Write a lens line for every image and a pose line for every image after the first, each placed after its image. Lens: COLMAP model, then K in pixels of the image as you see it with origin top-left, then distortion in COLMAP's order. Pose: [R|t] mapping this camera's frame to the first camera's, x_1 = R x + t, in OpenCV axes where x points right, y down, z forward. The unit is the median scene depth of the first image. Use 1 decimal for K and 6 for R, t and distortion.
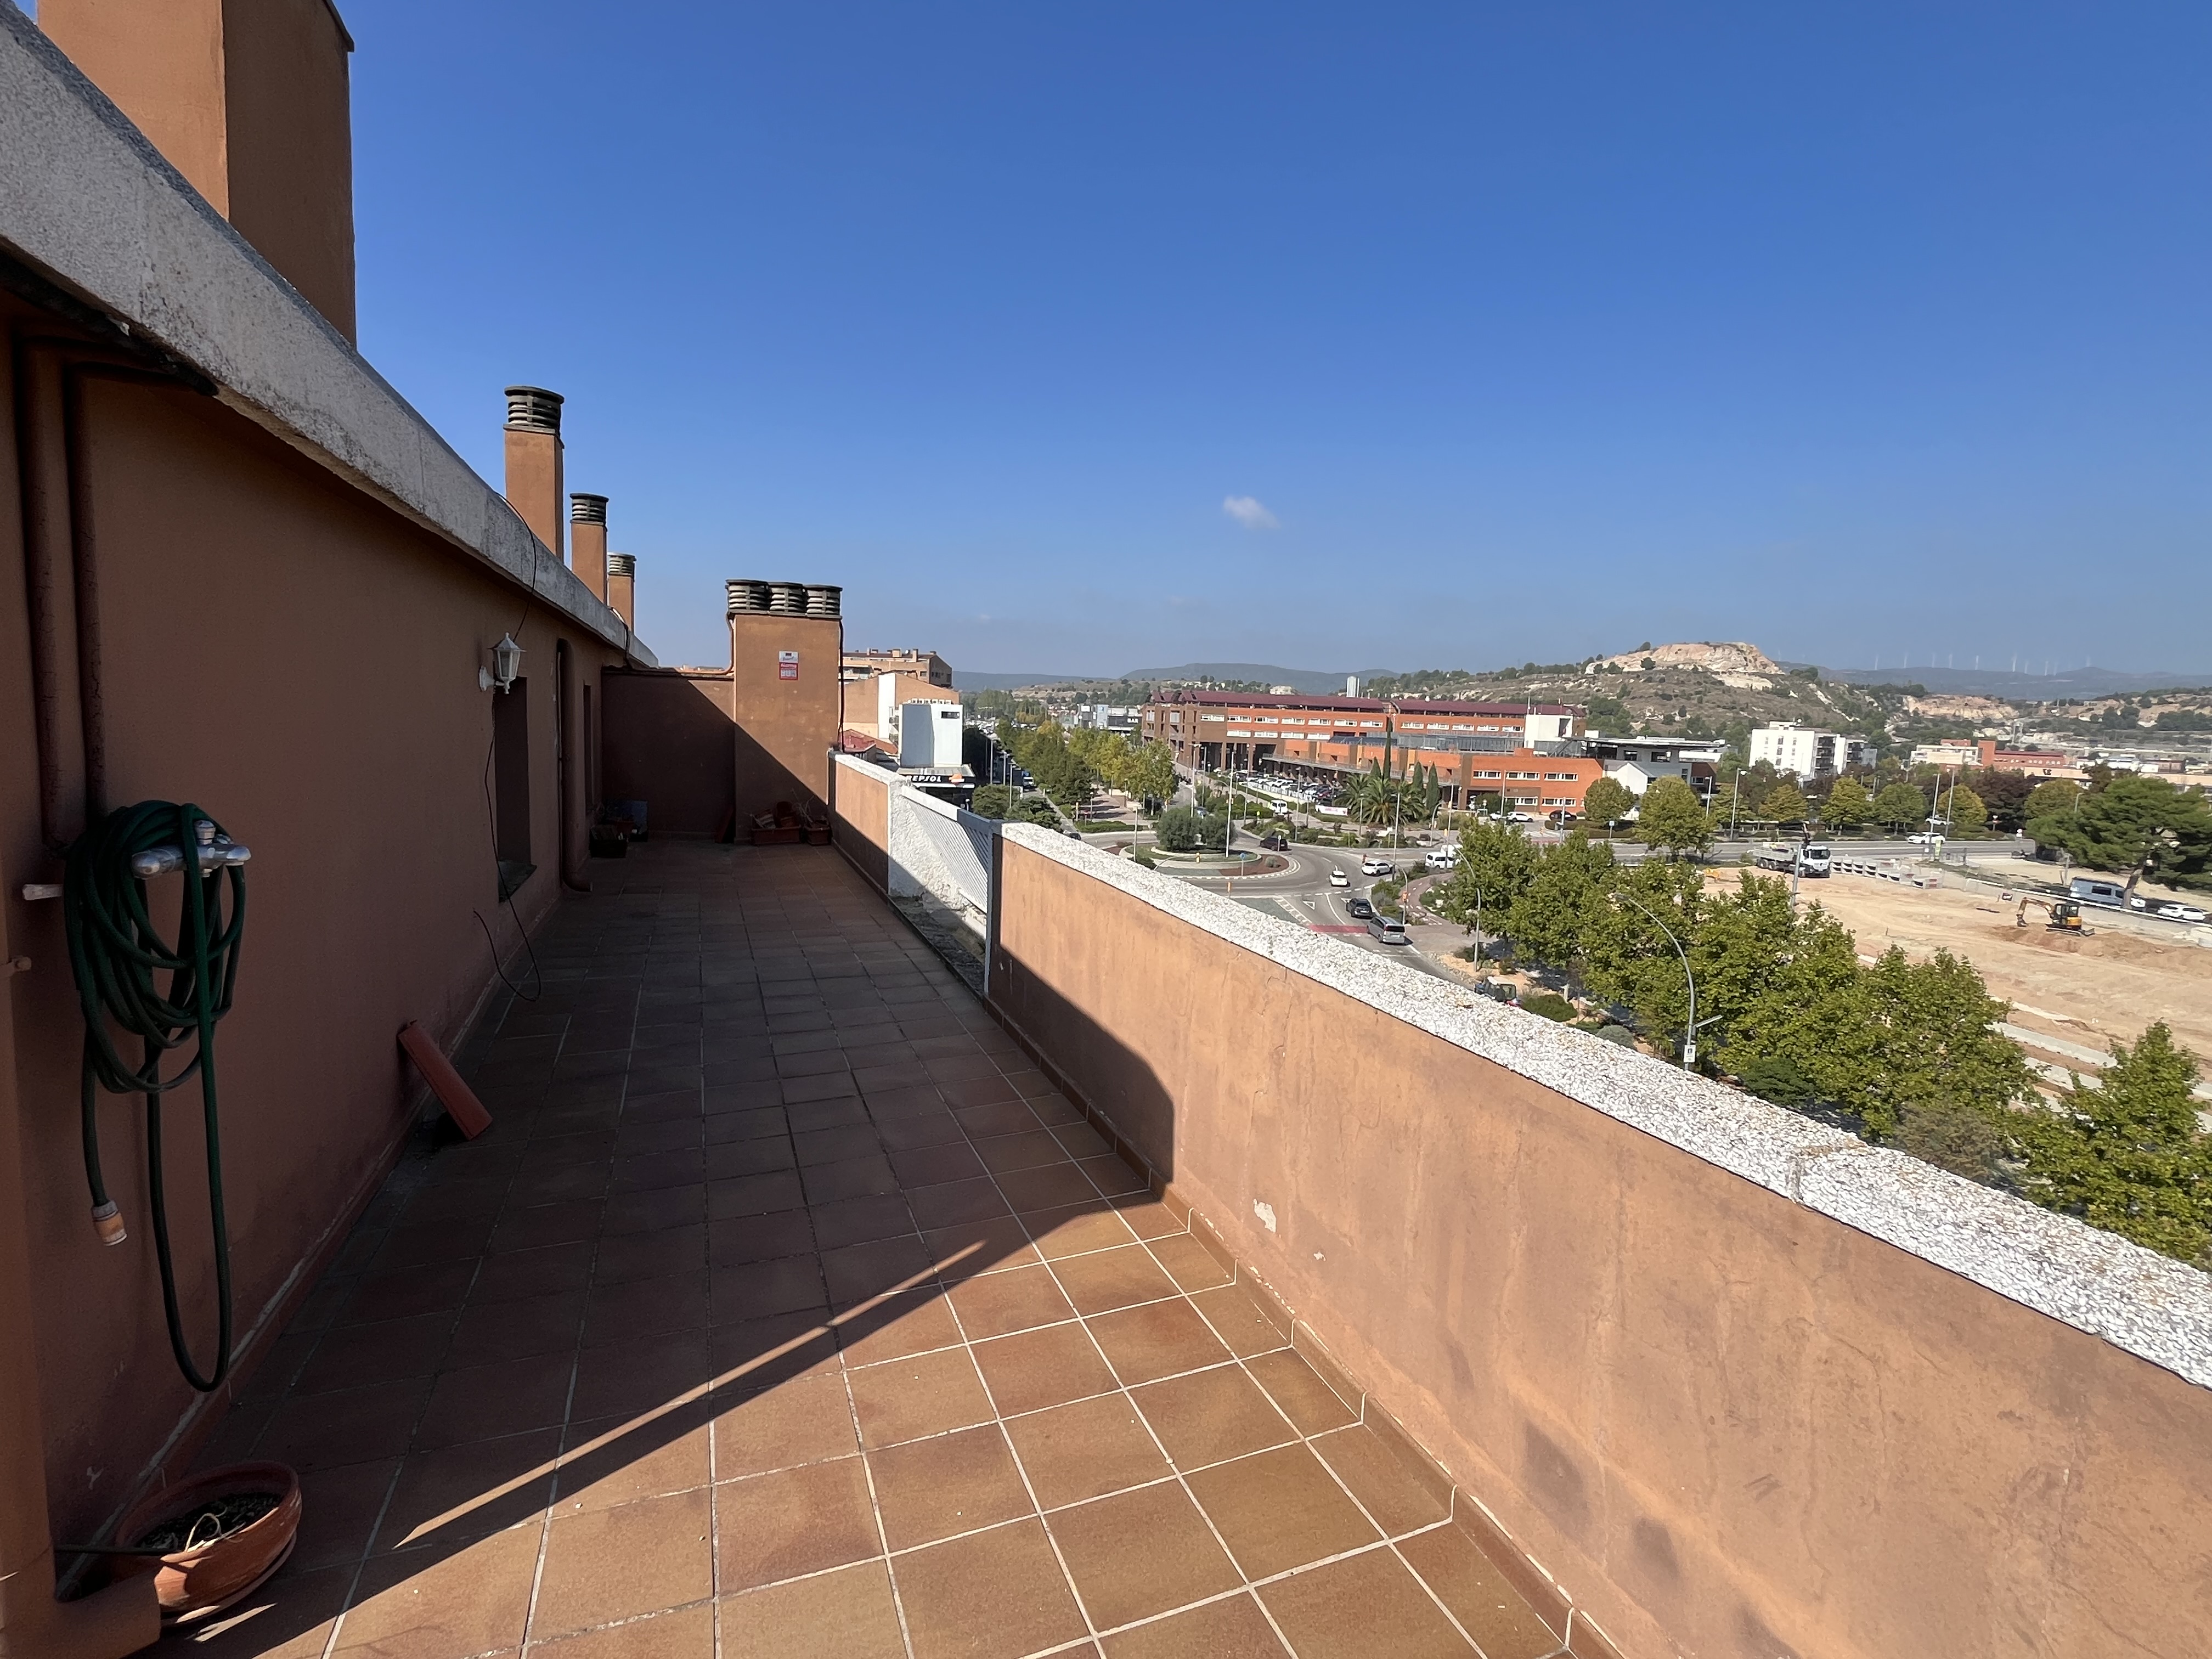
lens RADIAL K [[1058.9, 0, 1096.7], [0, 1058.9, 835.0], [0, 0, 1]] dist [-0.000289, -0.000984]
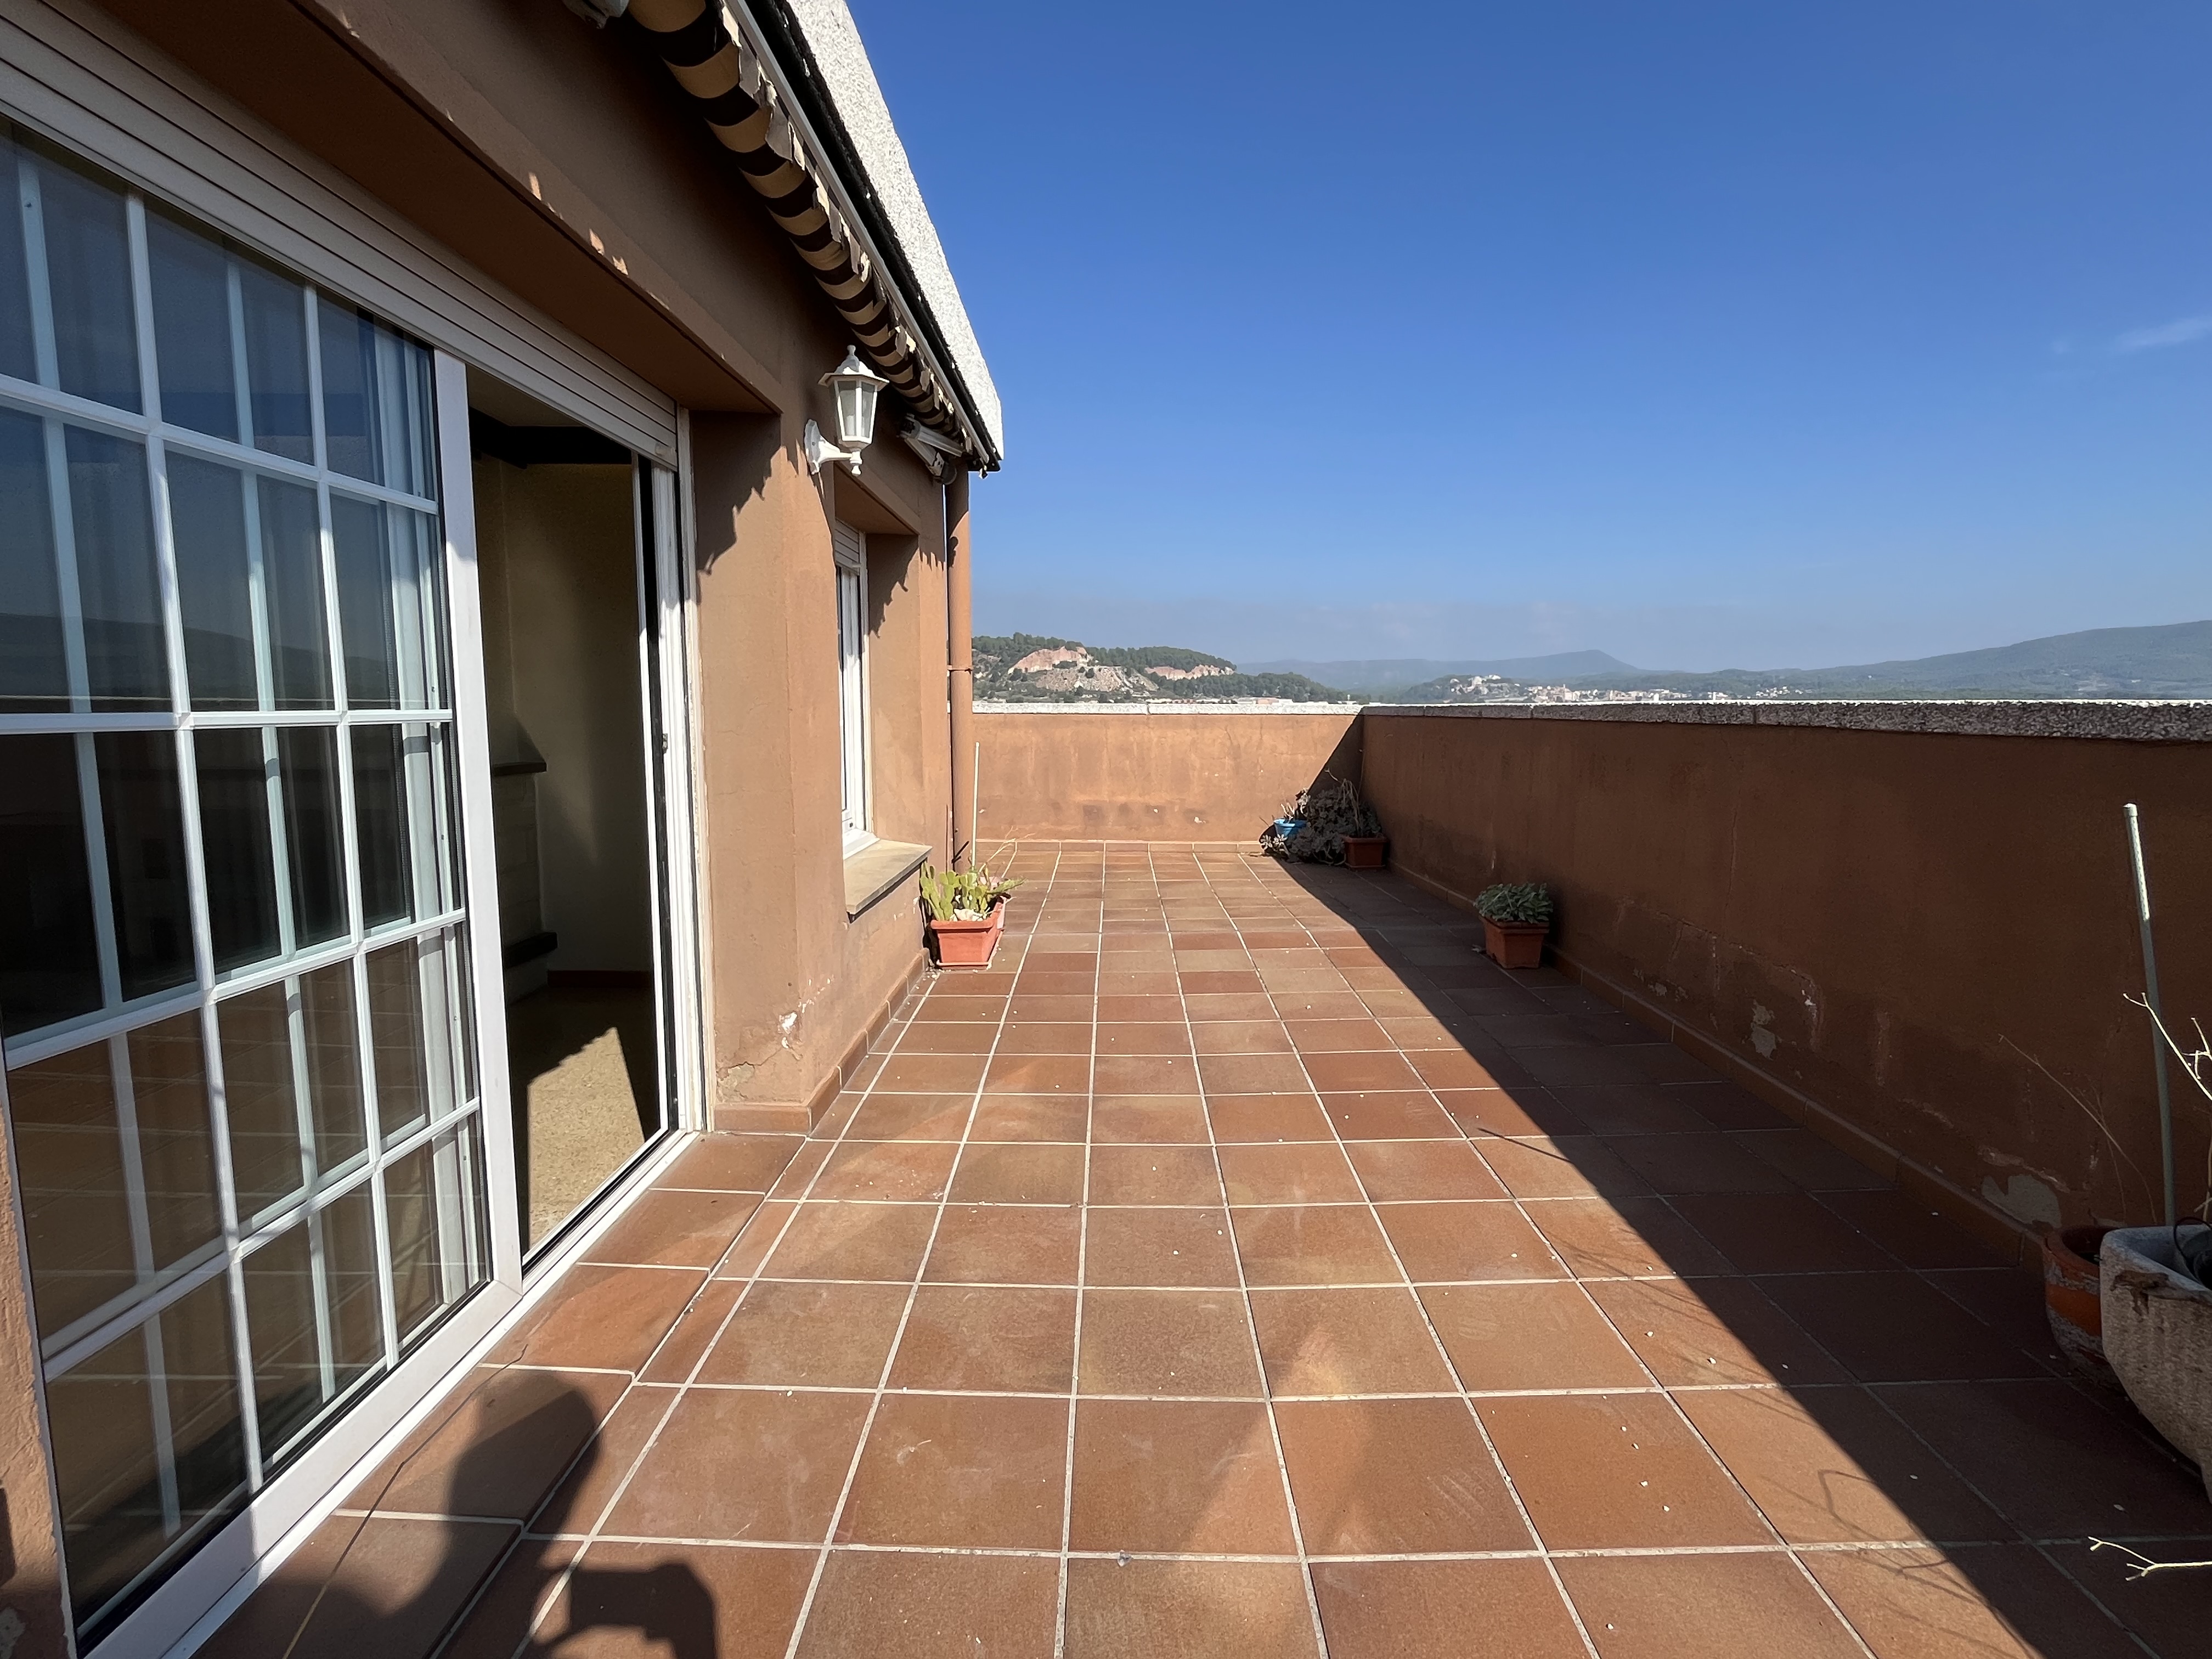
lens RADIAL K [[1058.9, 0, 1096.7], [0, 1058.9, 835.0], [0, 0, 1]] dist [-0.000289, -0.000984]
pose [[0.367256, -0.138445, 0.919759, -1.431859], [0.108108, 0.988512, 0.105627, 0.124508], [-0.923816, 0.060641, 0.378004, -0.218639]]
